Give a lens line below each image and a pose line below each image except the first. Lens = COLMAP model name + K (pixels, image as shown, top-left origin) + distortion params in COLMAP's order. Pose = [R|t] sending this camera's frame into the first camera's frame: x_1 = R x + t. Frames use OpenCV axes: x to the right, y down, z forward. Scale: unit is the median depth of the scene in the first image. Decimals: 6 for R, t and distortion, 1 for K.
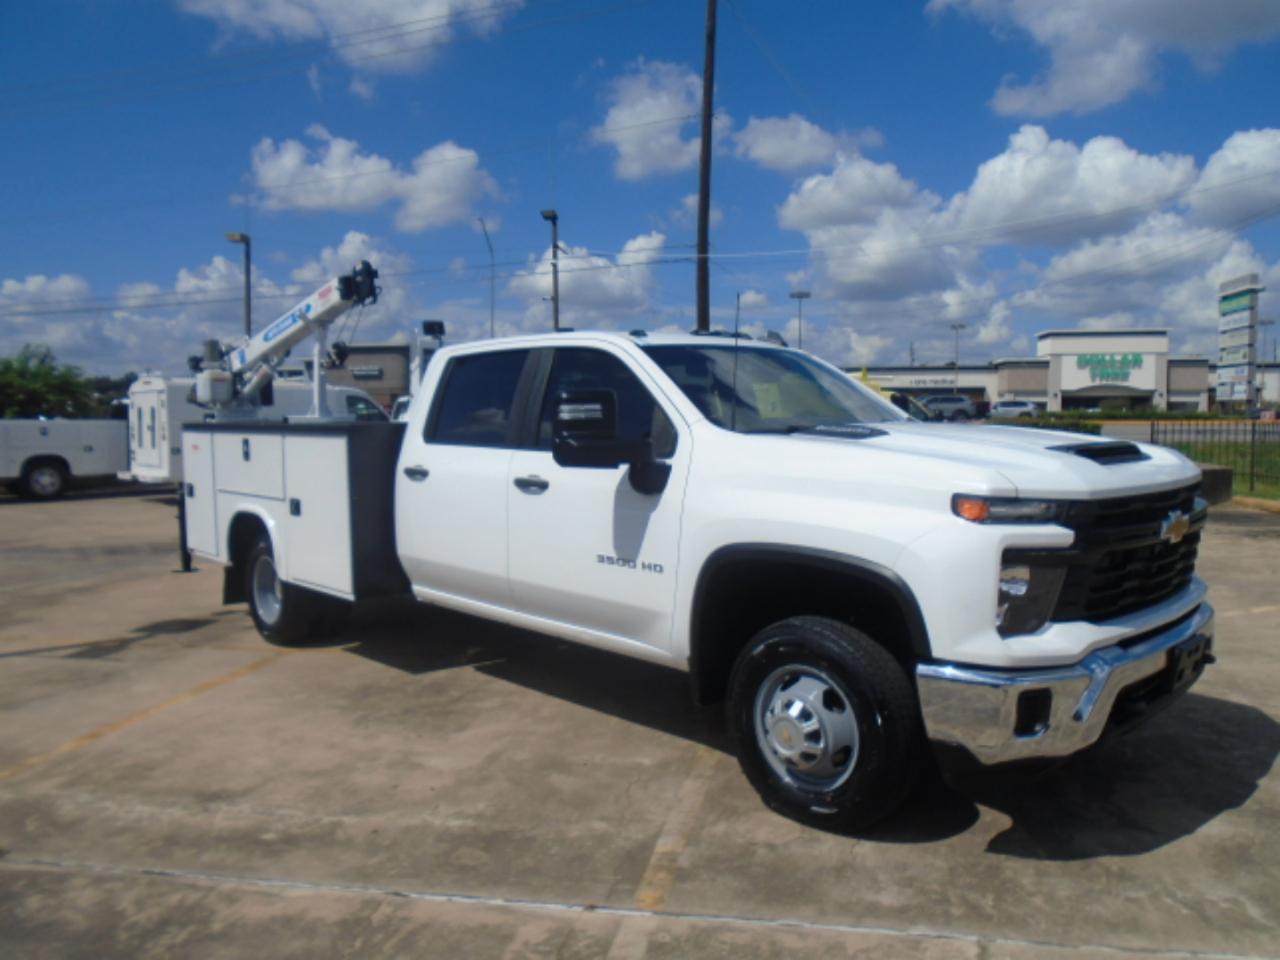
lens RADIAL K [[954.4, 0, 633.8], [0, 954.4, 478.3], [0, 0, 1]] dist [-0.025172, 0.013119]
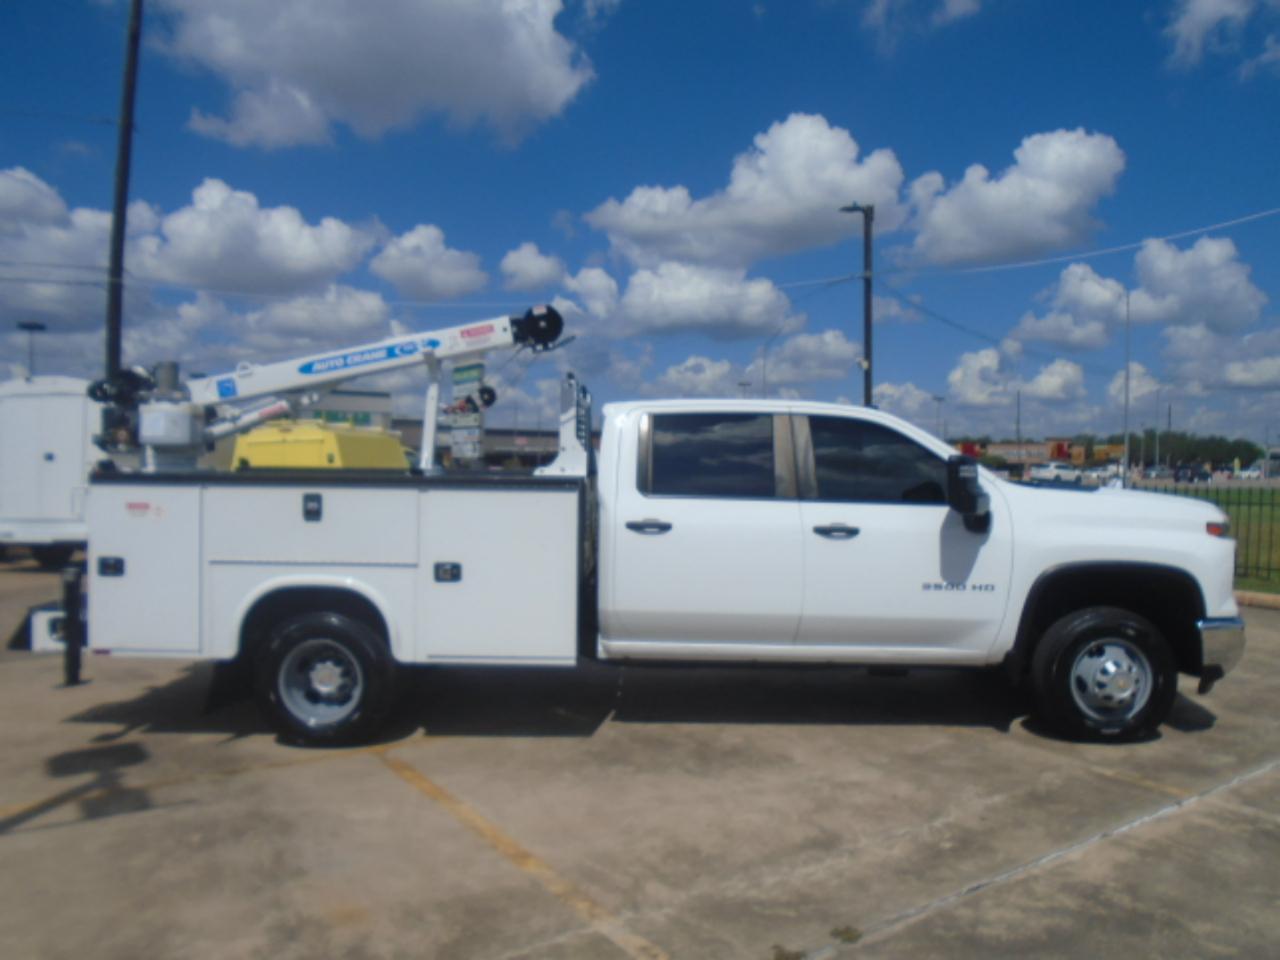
lens RADIAL K [[963.0, 0, 640.0], [0, 963.0, 480.0], [0, 0, 1]] dist [-0.022016, 0.005267]
pose [[0.704969, 0.005936, 0.709213, -1.394887], [0.031805, 0.998694, -0.039973, -0.020923], [-0.708524, 0.050736, 0.703860, 0.417785]]
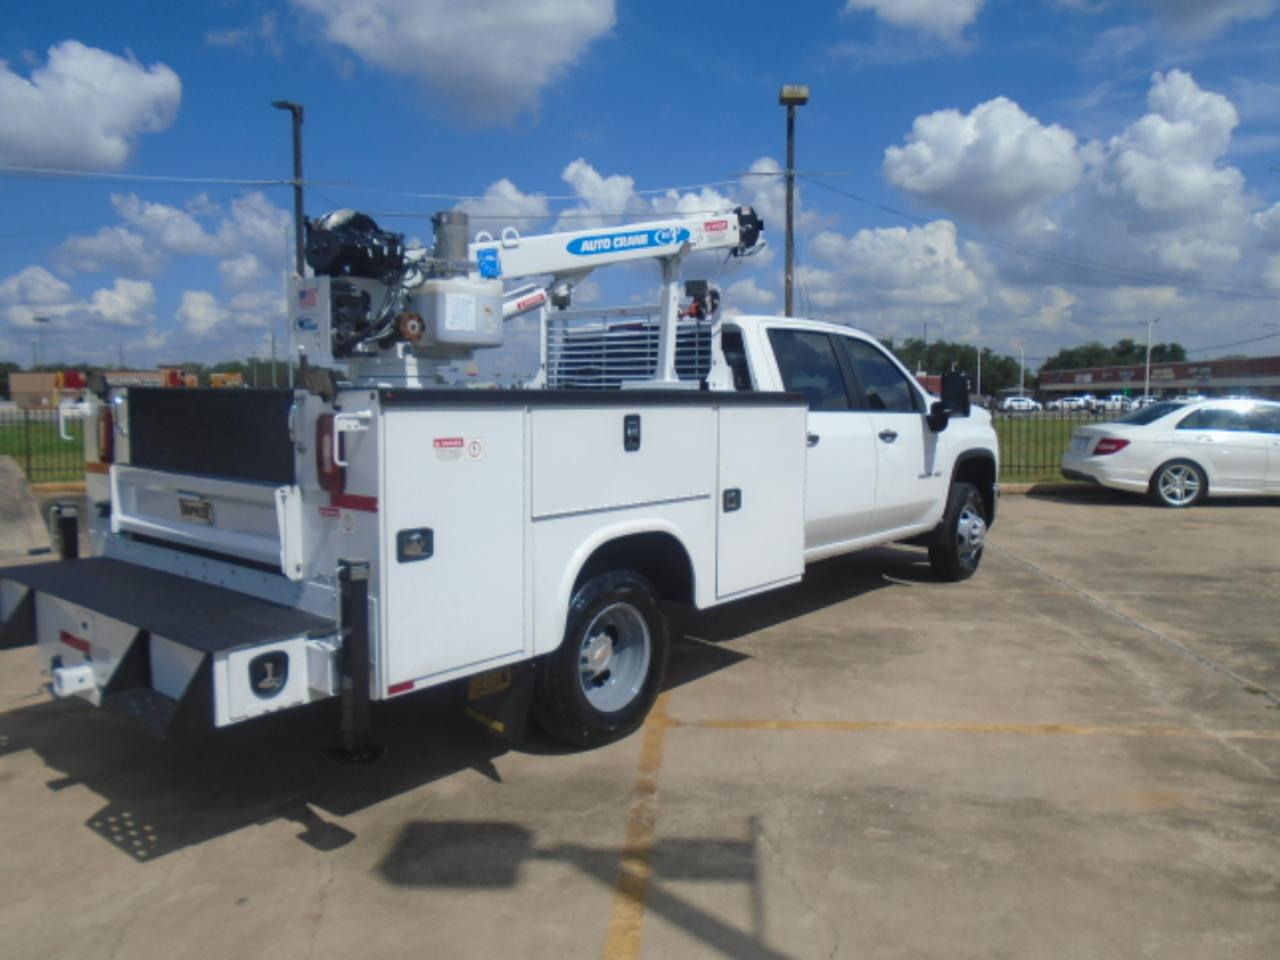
lens RADIAL K [[963.0, 0, 640.0], [0, 963.0, 480.0], [0, 0, 1]] dist [-0.022016, 0.005267]
pose [[-0.111275, -0.074949, 0.990959, -1.821152], [0.071035, 0.994002, 0.083156, -0.090631], [-0.991248, 0.079646, -0.105283, 1.884502]]
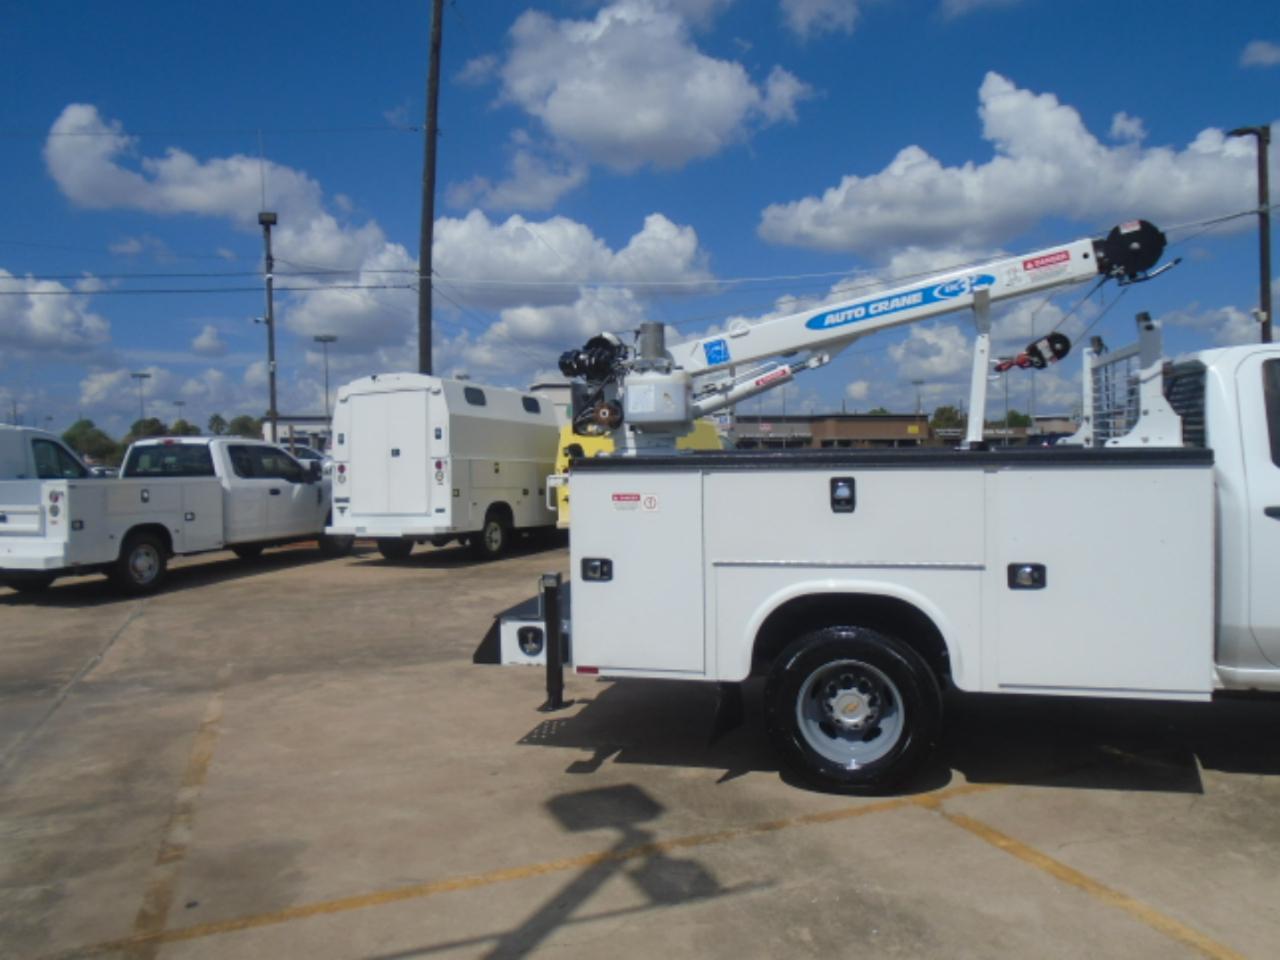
lens RADIAL K [[954.4, 0, 633.8], [0, 954.4, 478.3], [0, 0, 1]] dist [-0.025172, 0.013119]
pose [[0.852538, -0.020820, 0.522250, -1.523995], [0.047011, 0.998211, -0.036947, -0.042267], [-0.520546, 0.056050, 0.851992, 0.939323]]
